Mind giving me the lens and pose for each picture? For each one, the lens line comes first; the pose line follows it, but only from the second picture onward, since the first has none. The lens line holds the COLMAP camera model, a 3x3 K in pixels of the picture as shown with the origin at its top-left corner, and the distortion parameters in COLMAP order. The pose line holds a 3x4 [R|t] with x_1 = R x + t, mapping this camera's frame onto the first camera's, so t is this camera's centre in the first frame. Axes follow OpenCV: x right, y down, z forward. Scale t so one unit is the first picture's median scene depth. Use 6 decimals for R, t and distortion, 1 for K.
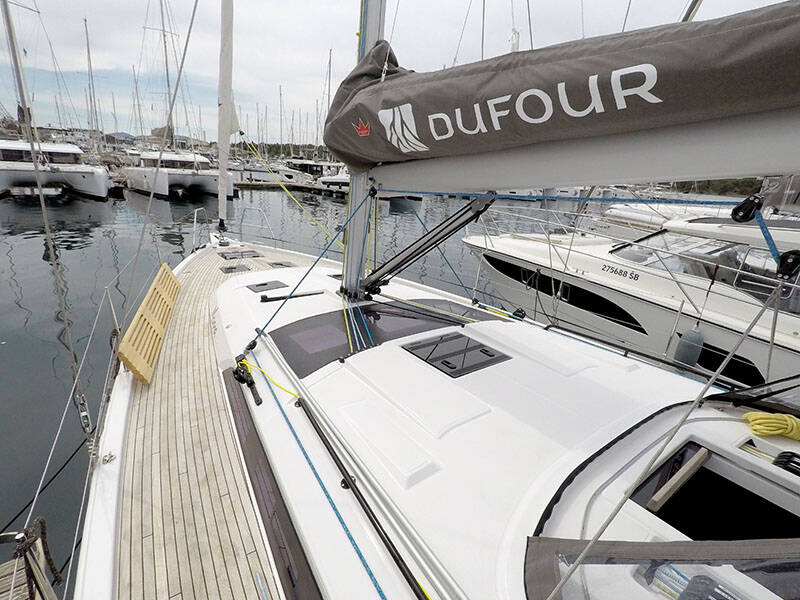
lens RADIAL K [[395.7, 0, 400.0], [0, 395.7, 300.0], [0, 0, 1]] dist [-0.006241, 0.001005]
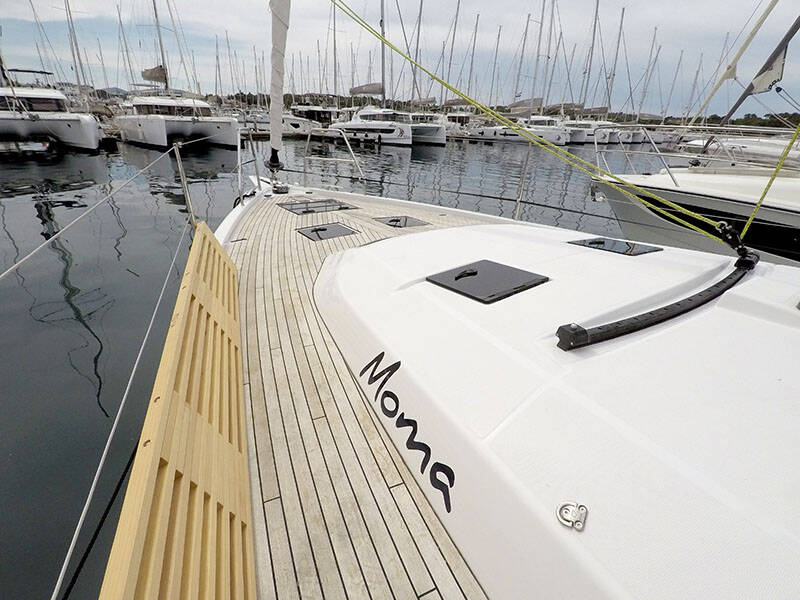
lens RADIAL K [[399.4, 0, 406.7], [0, 399.4, 298.2], [0, 0, 1]] dist [-0.012097, 0.002236]
pose [[0.999672, -0.025005, -0.005506, -0.049862], [0.025446, 0.994132, 0.105142, -0.006841], [0.002844, -0.105248, 0.994442, 0.072940]]
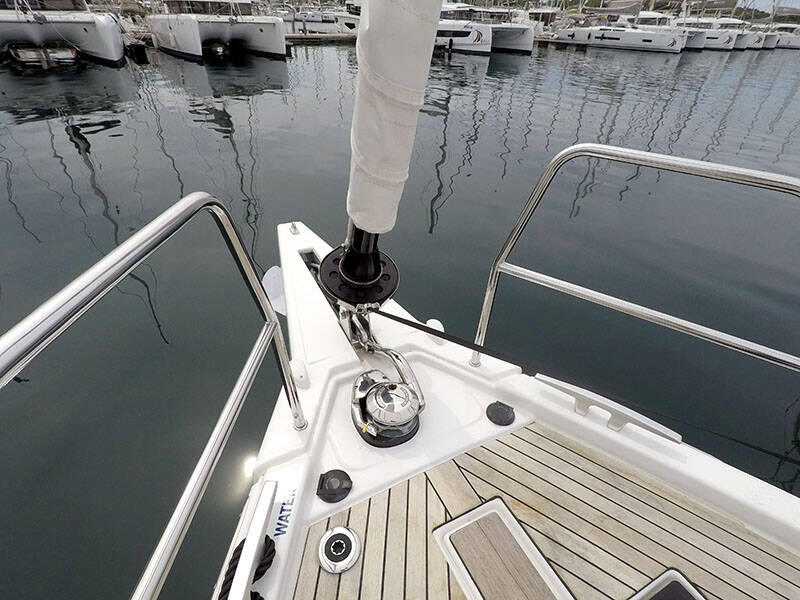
lens RADIAL K [[399.4, 0, 406.7], [0, 399.4, 298.2], [0, 0, 1]] dist [-0.012097, 0.002236]
pose [[0.991379, 0.048503, -0.121718, -0.082728], [-0.010574, 0.955548, 0.294647, -0.047515], [0.130599, -0.290820, 0.947823, 0.186887]]
